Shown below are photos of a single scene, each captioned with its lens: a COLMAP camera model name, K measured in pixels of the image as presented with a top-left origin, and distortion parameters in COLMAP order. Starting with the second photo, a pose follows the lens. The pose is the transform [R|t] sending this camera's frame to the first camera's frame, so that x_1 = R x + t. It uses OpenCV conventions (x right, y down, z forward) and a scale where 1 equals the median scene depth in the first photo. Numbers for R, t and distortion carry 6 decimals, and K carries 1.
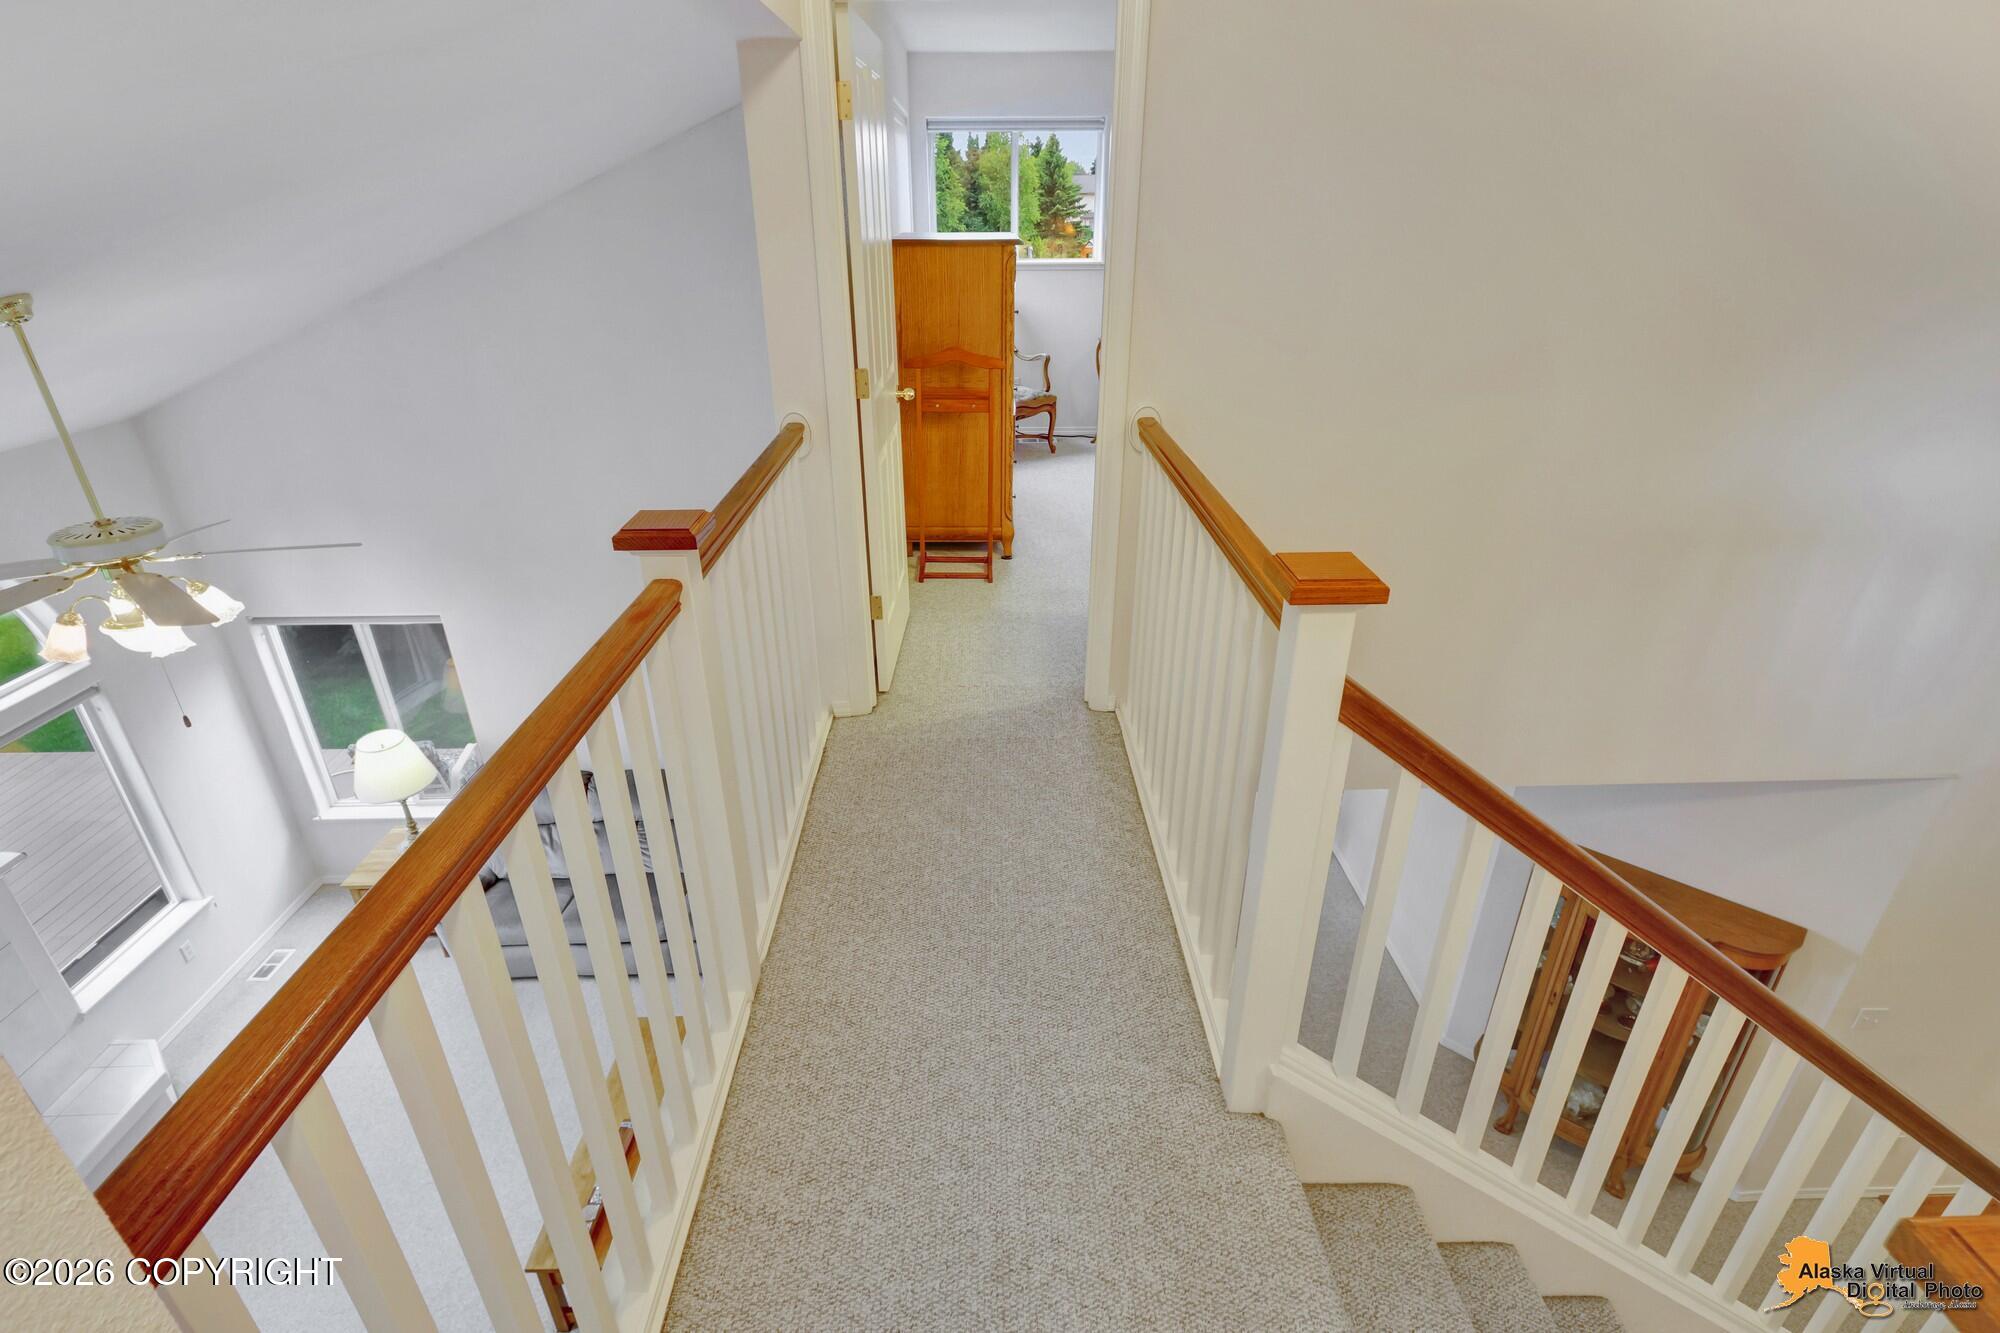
lens RADIAL K [[959.7, 0, 989.4], [0, 959.7, 683.3], [0, 0, 1]] dist [0.003241, -0.000630]
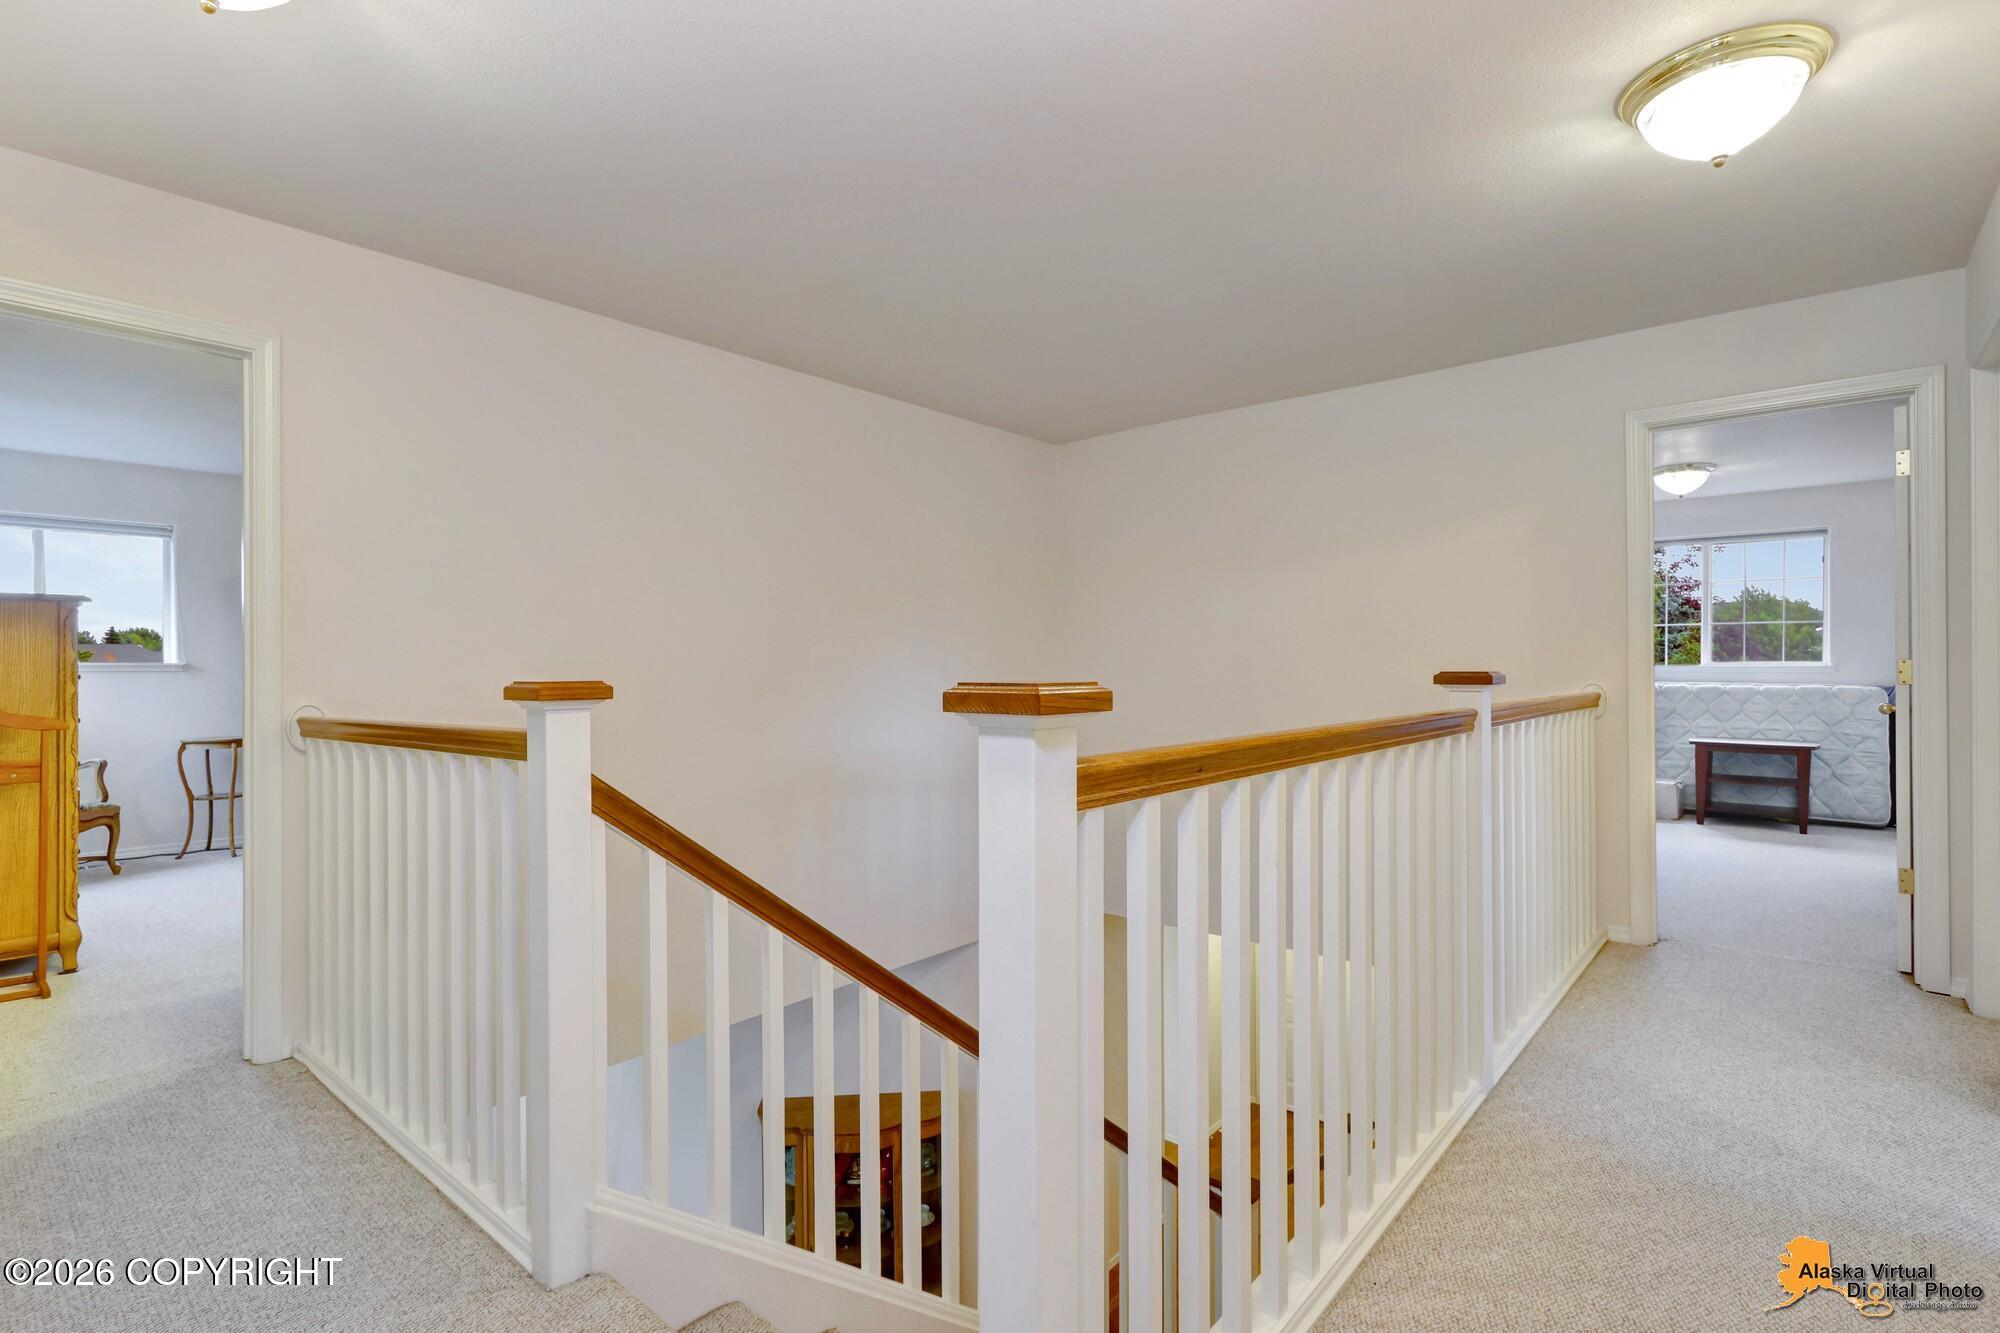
lens RADIAL K [[959.7, 0, 985.3], [0, 959.7, 675.4], [0, 0, 1]] dist [0.003241, -0.000630]
pose [[0.666297, 0.007029, 0.745654, -0.088326], [0.337545, 0.888799, -0.310000, 0.184040], [-0.664915, 0.458244, 0.589831, -0.048817]]
